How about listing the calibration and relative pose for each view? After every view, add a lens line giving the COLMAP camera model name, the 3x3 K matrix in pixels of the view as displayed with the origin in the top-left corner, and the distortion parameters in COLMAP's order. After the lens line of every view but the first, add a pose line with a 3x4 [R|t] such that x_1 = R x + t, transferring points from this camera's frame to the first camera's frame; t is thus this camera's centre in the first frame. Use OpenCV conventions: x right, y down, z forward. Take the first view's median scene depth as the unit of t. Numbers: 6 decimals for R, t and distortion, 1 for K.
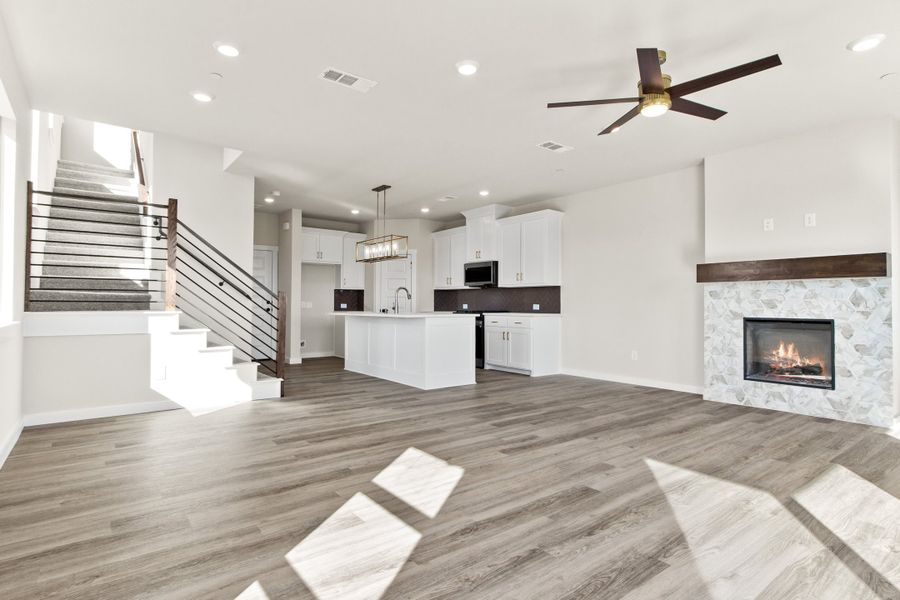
lens RADIAL K [[467.1, 0, 442.8], [0, 467.1, 294.0], [0, 0, 1]] dist [-0.004527, -0.000707]
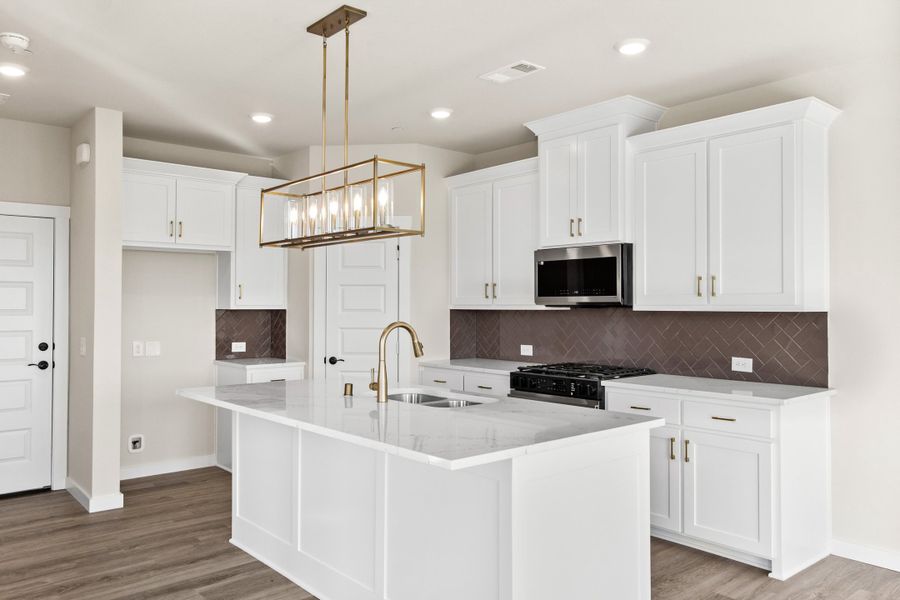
lens RADIAL K [[675.9, 0, 441.4], [0, 675.9, 291.9], [0, 0, 1]] dist [-0.017835, 0.021796]
pose [[0.998484, -0.003770, 0.054914, -0.110885], [0.003562, 0.999986, 0.003896, -0.051144], [-0.054928, -0.003694, 0.998483, 0.685748]]
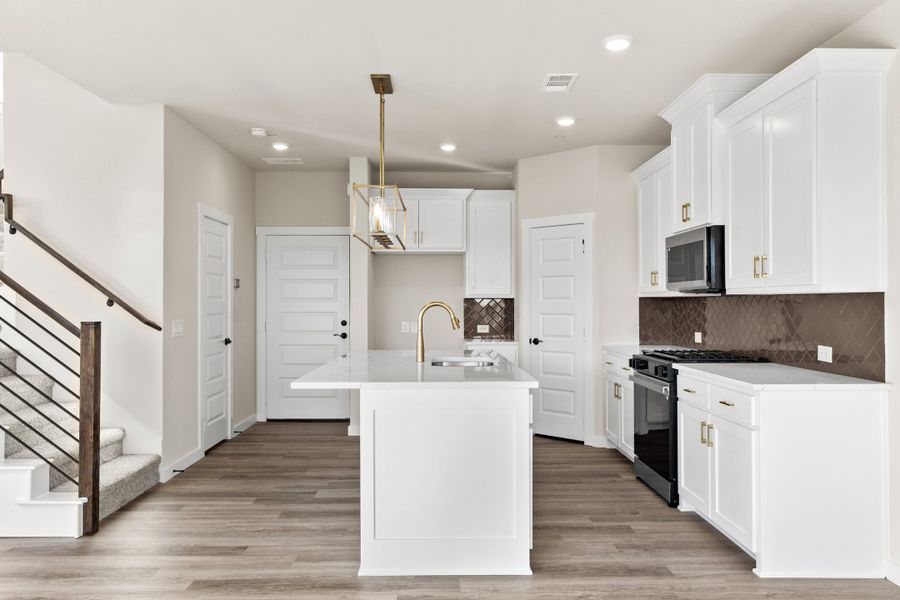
lens RADIAL K [[675.9, 0, 451.5], [0, 675.9, 299.5], [0, 0, 1]] dist [-0.017835, 0.021796]
pose [[0.810444, -0.007626, -0.585767, 0.394234], [0.016737, 0.999808, 0.010141, -0.031056], [0.585578, -0.018023, 0.810416, 0.661734]]
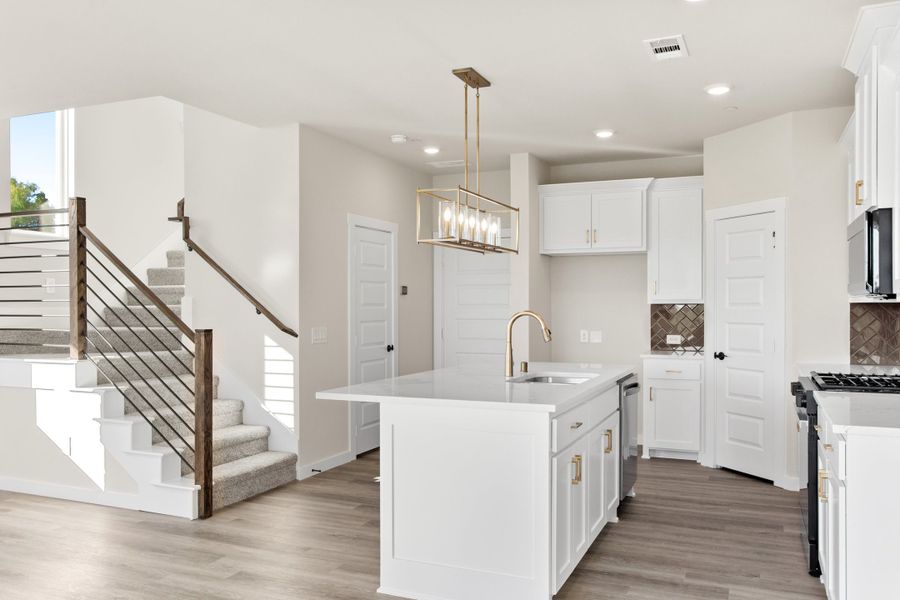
lens RADIAL K [[727.5, 0, 435.6], [0, 727.5, 314.8], [0, 0, 1]] dist [-0.020904, 0.021402]
pose [[0.483468, 0.004827, -0.875349, 0.556688], [0.023930, 0.999538, 0.018728, -0.033401], [0.875035, -0.030002, 0.483129, 0.846067]]
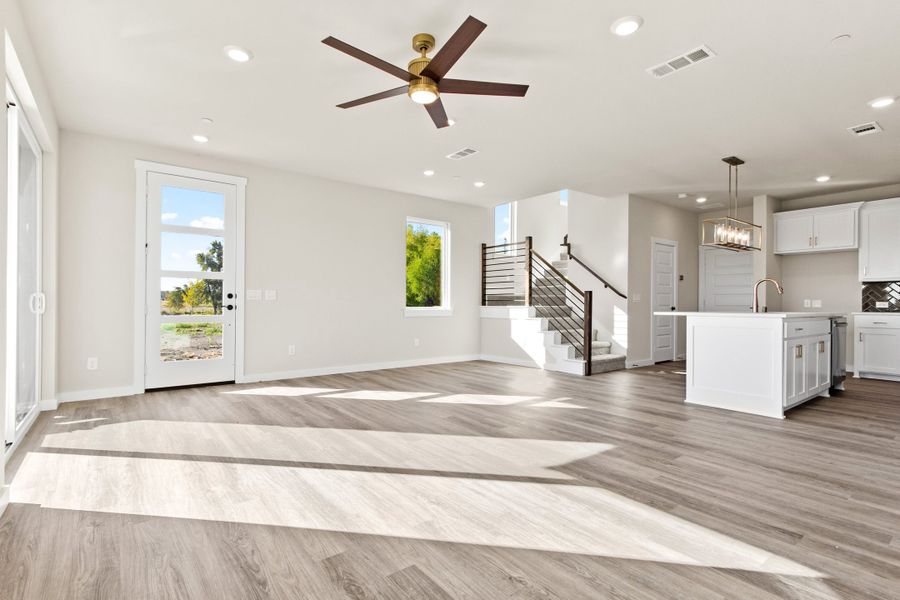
lens RADIAL K [[435.0, 0, 449.3], [0, 435.0, 305.0], [0, 0, 1]] dist [0.009647, 0.001198]
pose [[0.015316, -0.000802, -0.999882, 0.825852], [0.018892, 0.999821, -0.000512, 0.025726], [0.999704, -0.018882, 0.015329, 0.628156]]
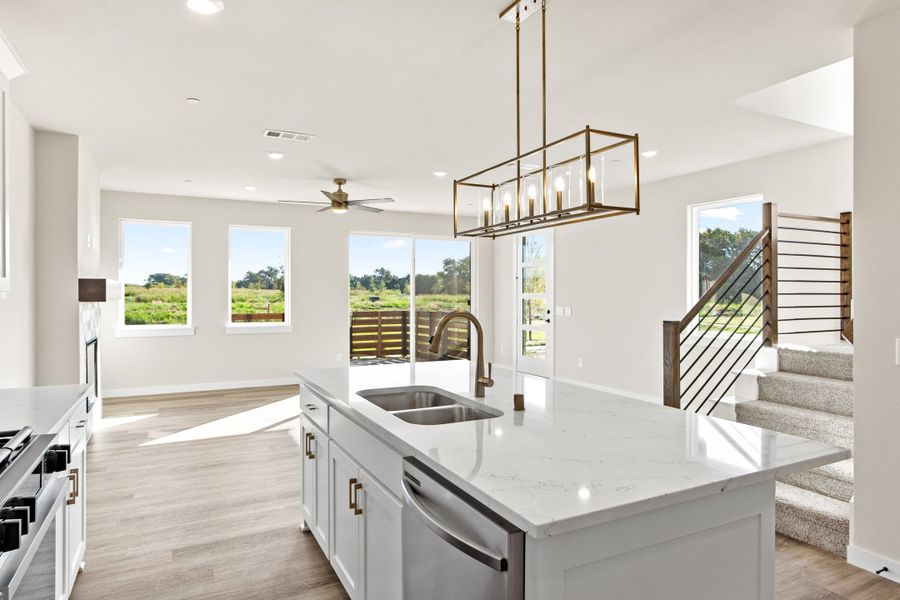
lens RADIAL K [[534.0, 0, 442.1], [0, 534.0, 299.7], [0, 0, 1]] dist [0.006600, 0.000343]
pose [[-0.983531, -0.005701, 0.180652, -0.180826], [-0.007737, 0.999914, -0.010571, -0.023347], [-0.180576, -0.011794, -0.983490, 1.779012]]
